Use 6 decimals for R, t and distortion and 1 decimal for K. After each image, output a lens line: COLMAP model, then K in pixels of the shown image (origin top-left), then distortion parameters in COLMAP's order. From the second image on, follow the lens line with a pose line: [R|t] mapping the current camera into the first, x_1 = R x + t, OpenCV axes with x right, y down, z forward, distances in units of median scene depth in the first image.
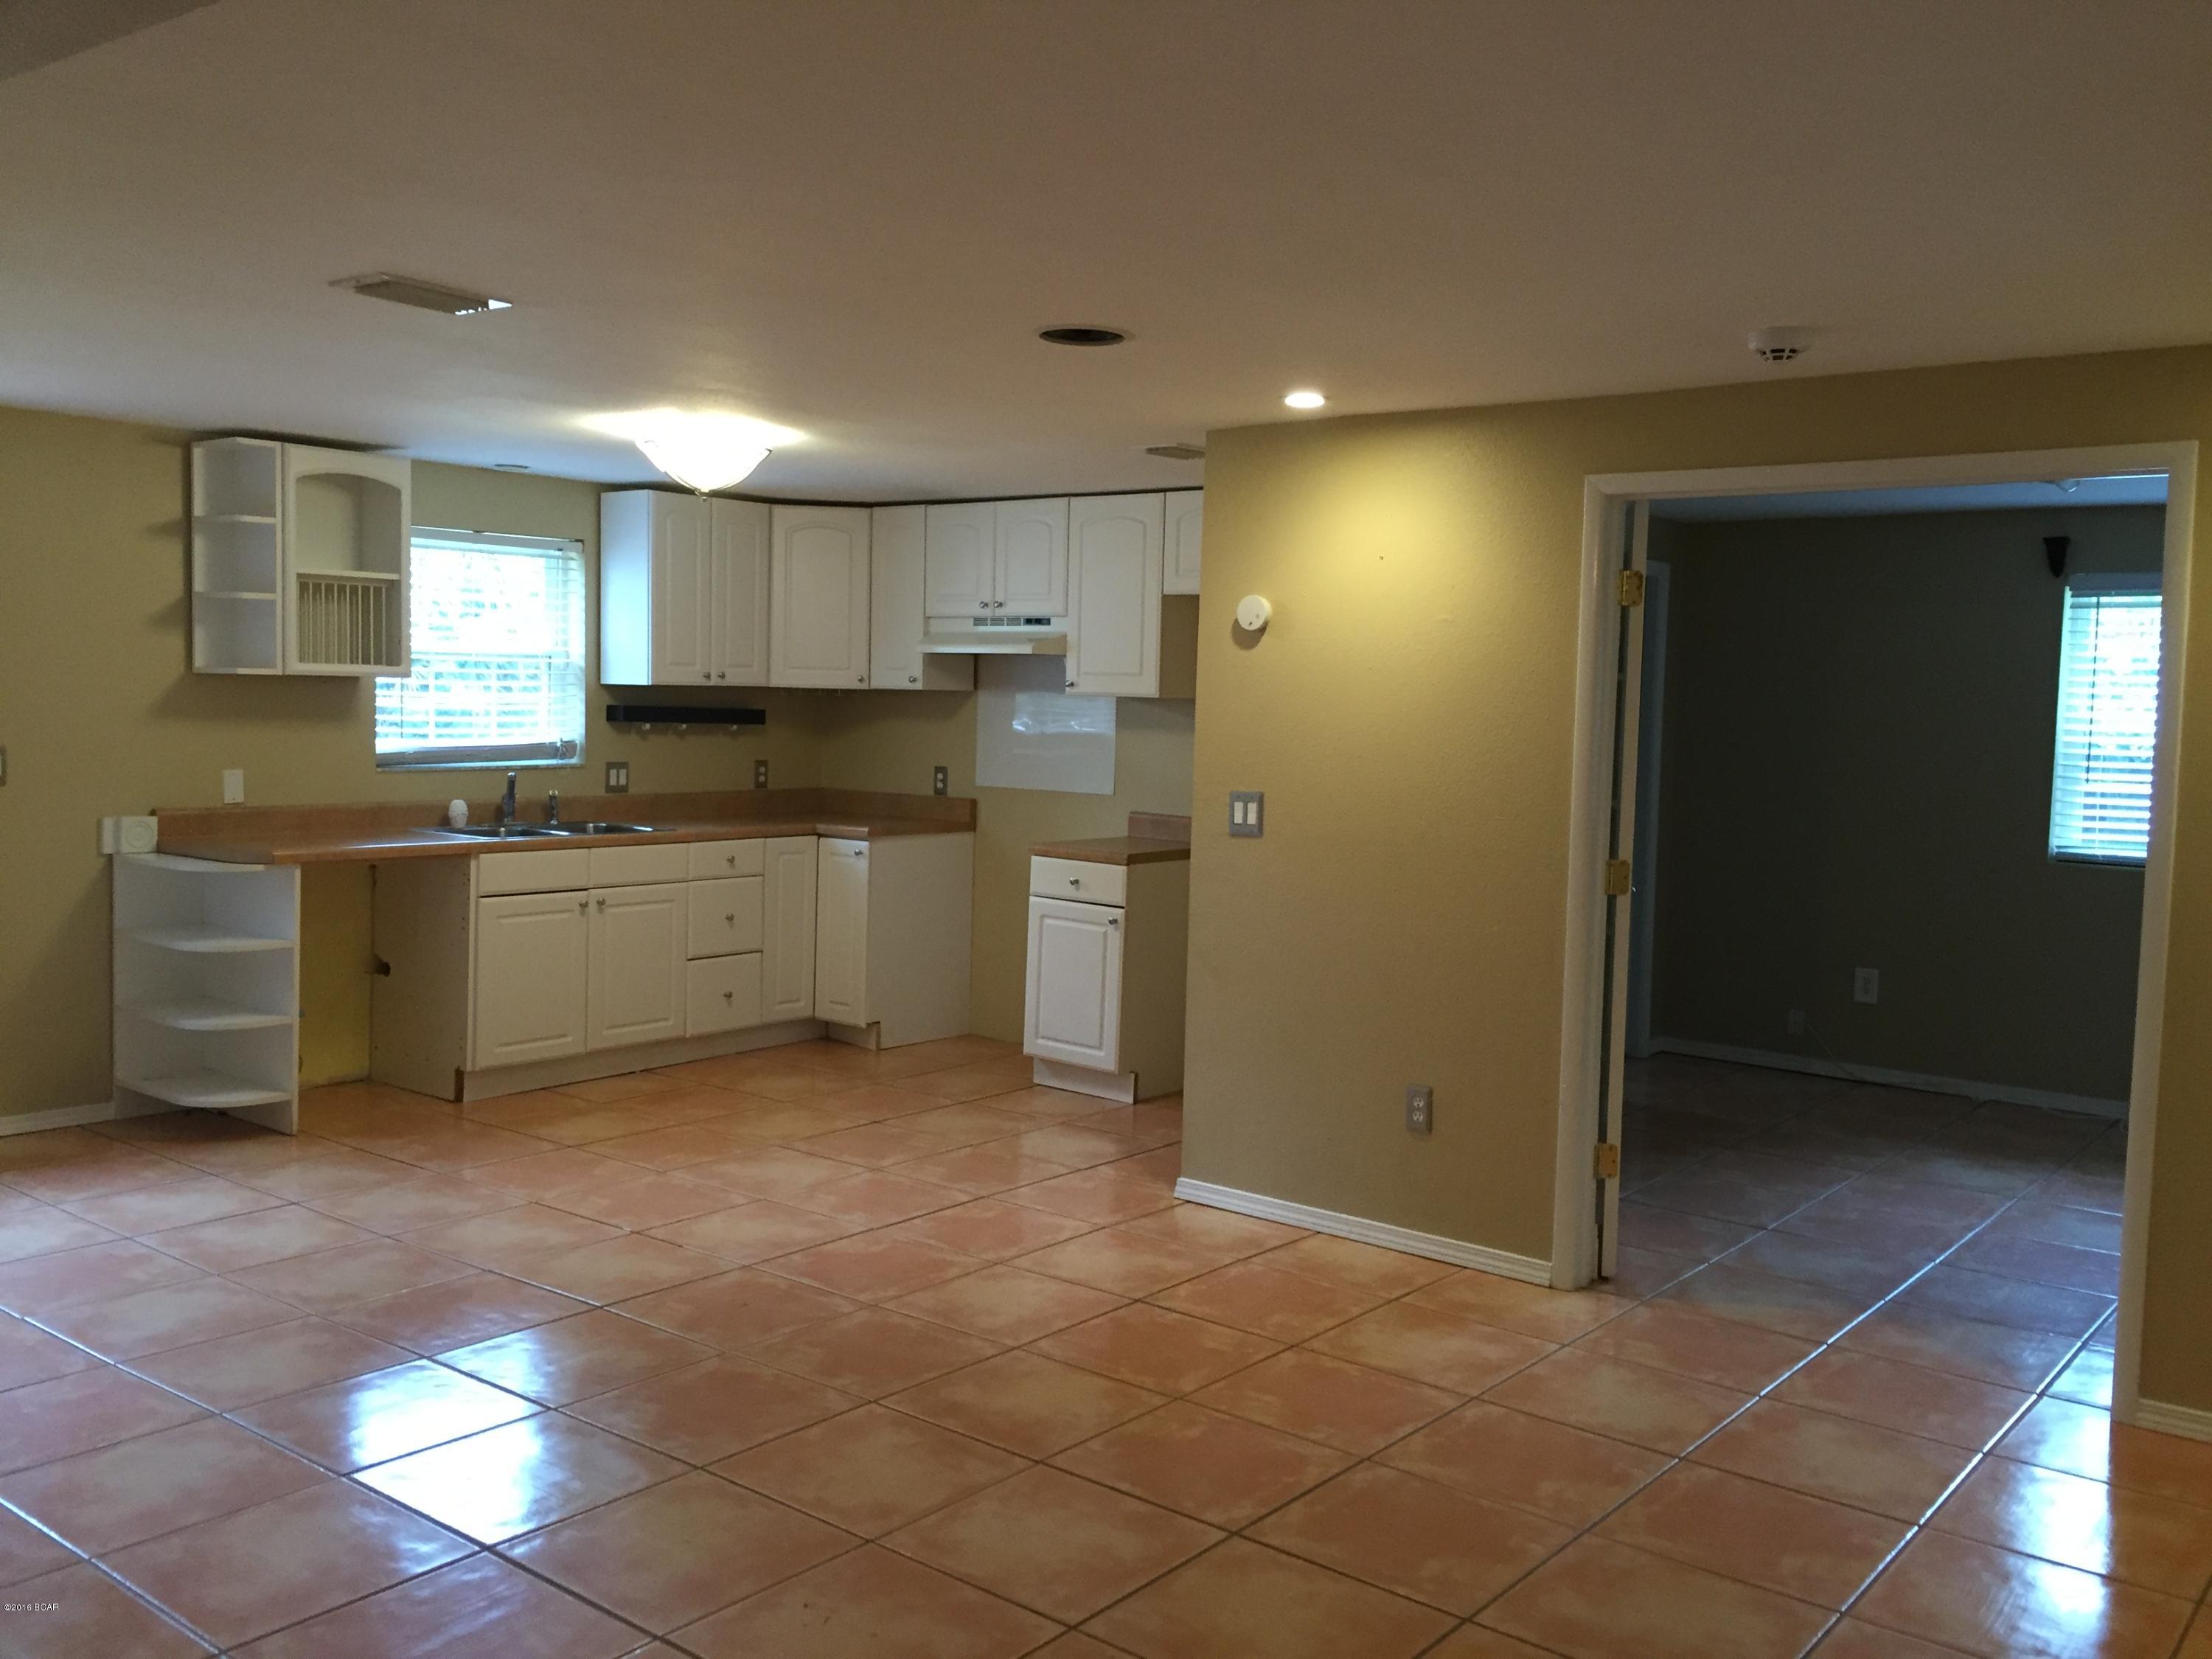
lens RADIAL K [[1895.1, 0, 1091.9], [0, 1895.1, 816.1], [0, 0, 1]] dist [0.079867, -0.107635]
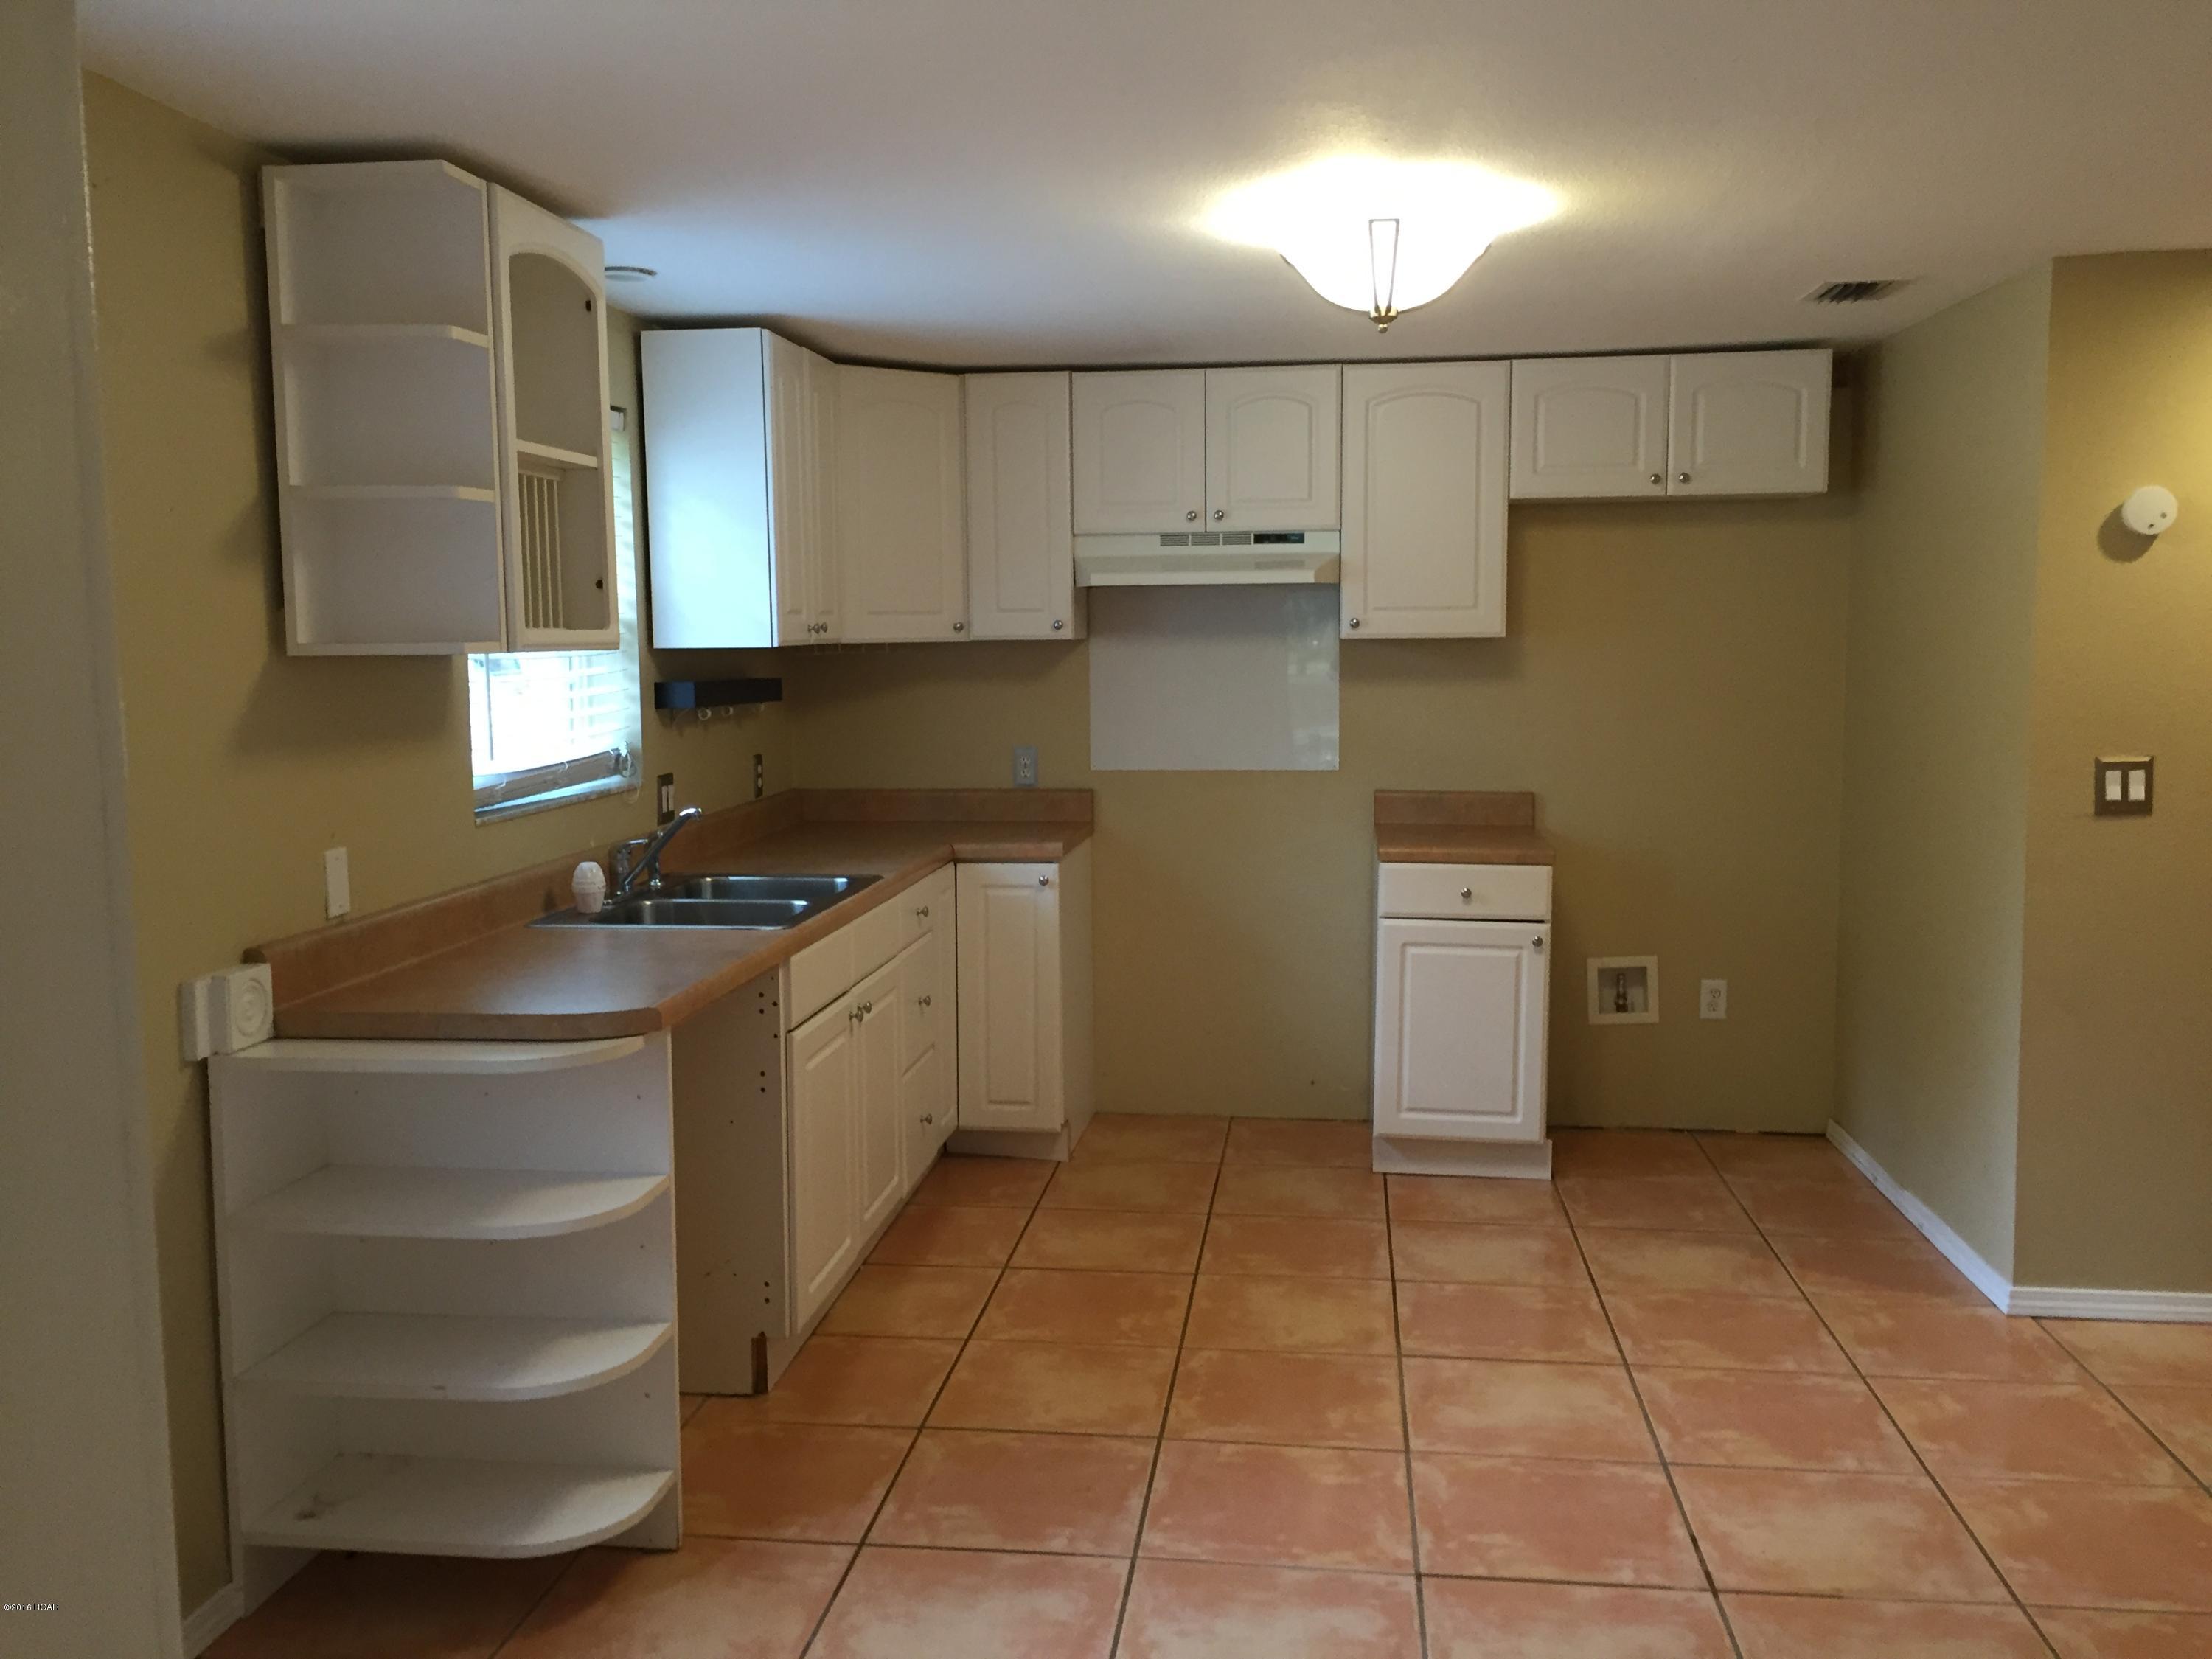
lens RADIAL K [[1895.1, 0, 1116.5], [0, 1895.1, 820.4], [0, 0, 1]] dist [0.079867, -0.107635]
pose [[0.853046, -0.084958, 0.514873, -0.471329], [0.065062, 0.996275, 0.056597, -0.041277], [-0.517764, -0.014781, 0.855396, 0.419142]]
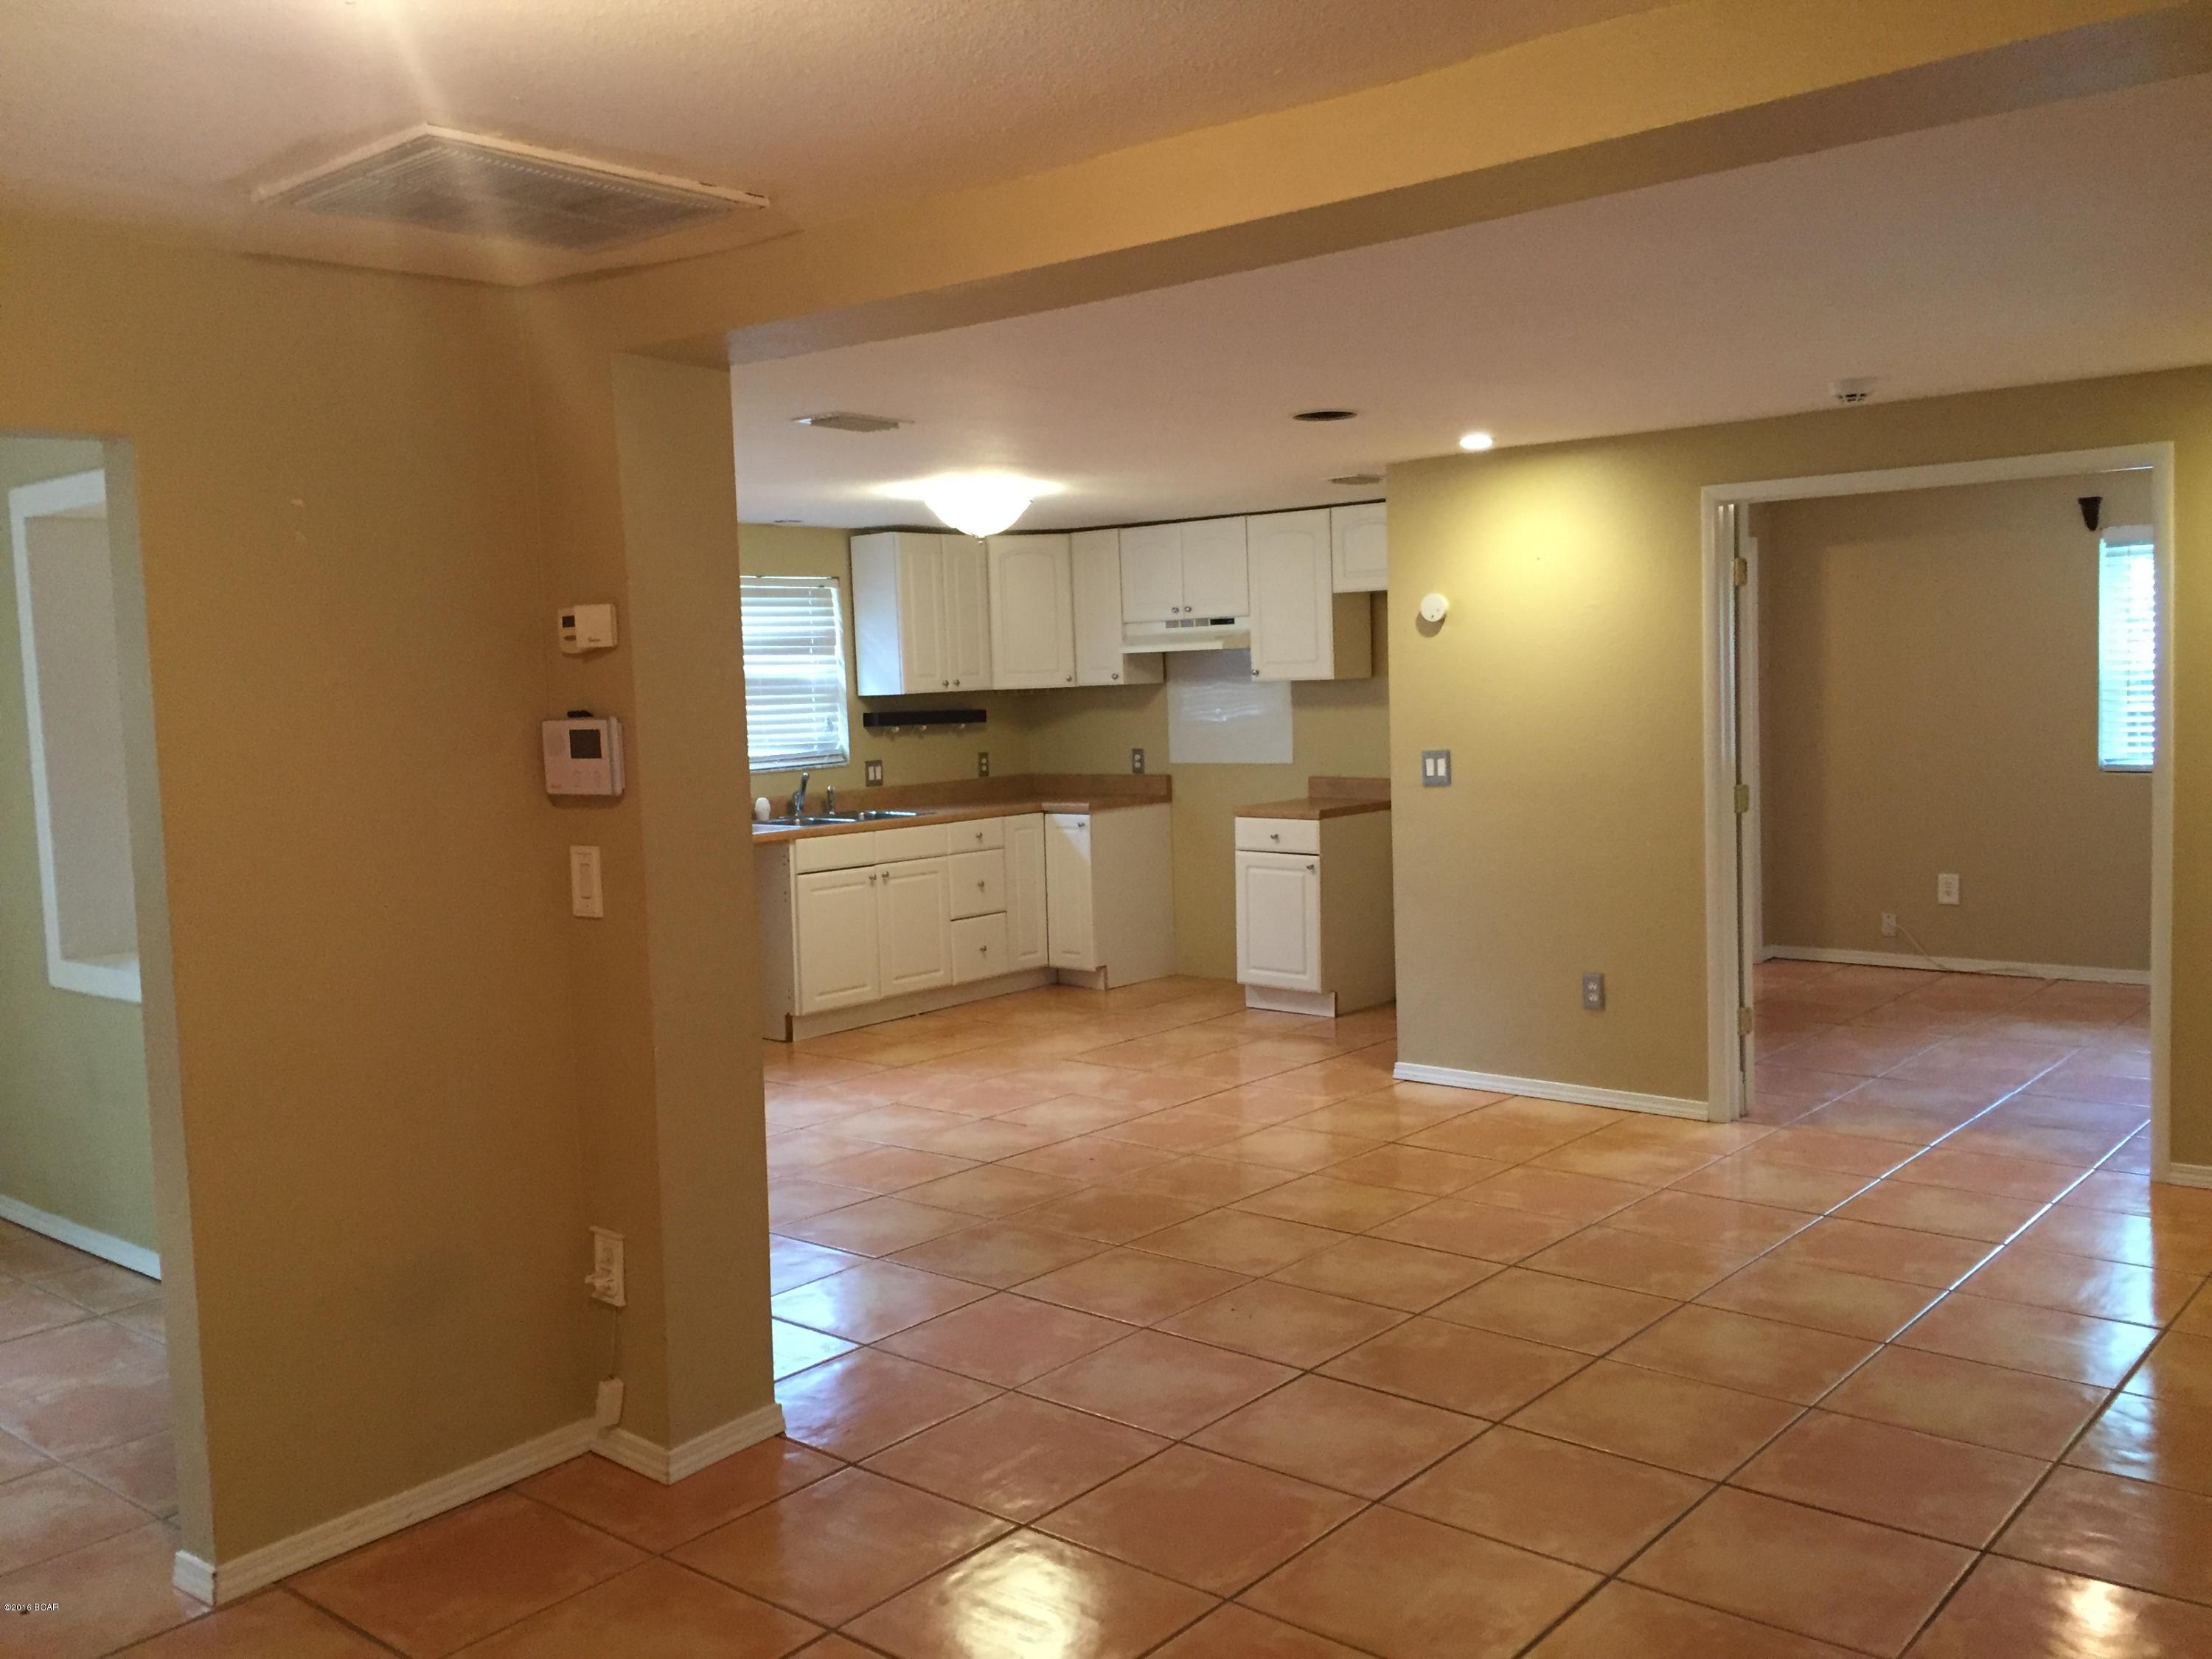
lens RADIAL K [[1895.1, 0, 1093.8], [0, 1895.1, 810.3], [0, 0, 1]] dist [0.079867, -0.107635]
pose [[0.997773, -0.057466, -0.033867, -0.077477], [0.057616, 0.998333, 0.003477, 0.006985], [0.033611, -0.005421, 0.999420, -0.196467]]
